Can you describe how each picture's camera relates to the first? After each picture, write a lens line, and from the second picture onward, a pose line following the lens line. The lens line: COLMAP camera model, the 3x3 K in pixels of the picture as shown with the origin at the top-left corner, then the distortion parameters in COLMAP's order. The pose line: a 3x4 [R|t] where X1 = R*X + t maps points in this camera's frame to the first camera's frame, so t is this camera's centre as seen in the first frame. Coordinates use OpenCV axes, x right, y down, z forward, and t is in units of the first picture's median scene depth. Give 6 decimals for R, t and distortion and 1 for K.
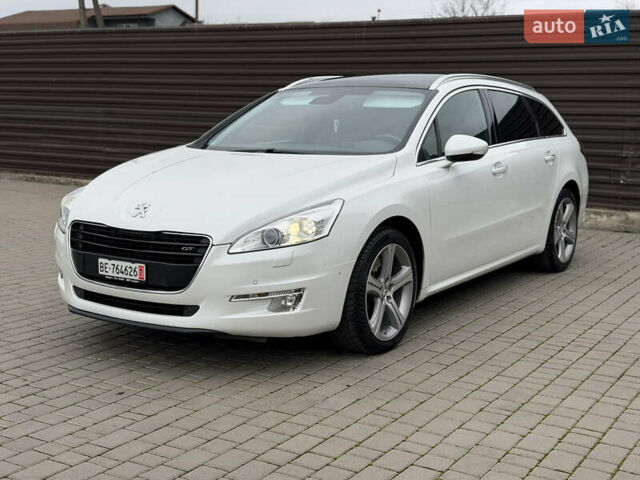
lens RADIAL K [[903.7, 0, 320.0], [0, 903.7, 240.0], [0, 0, 1]] dist [0.133870, -0.012913]
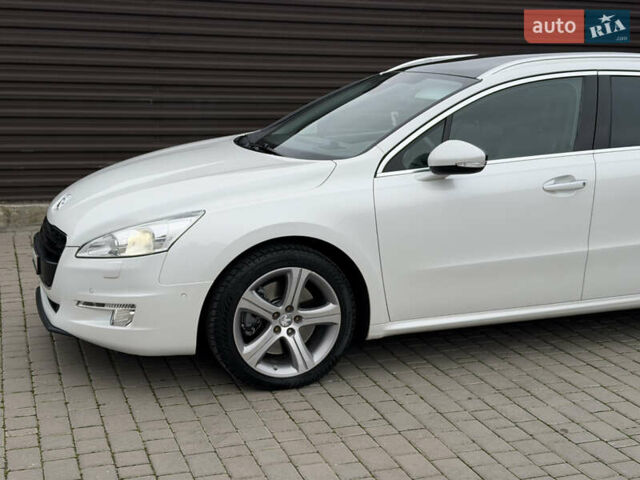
lens RADIAL K [[903.7, 0, 320.0], [0, 903.7, 240.0], [0, 0, 1]] dist [0.133870, -0.012913]
pose [[0.775529, 0.118236, -0.620141, 0.671087], [-0.087297, 0.992953, 0.080145, -0.099711], [0.625247, -0.008019, 0.780386, 0.383651]]
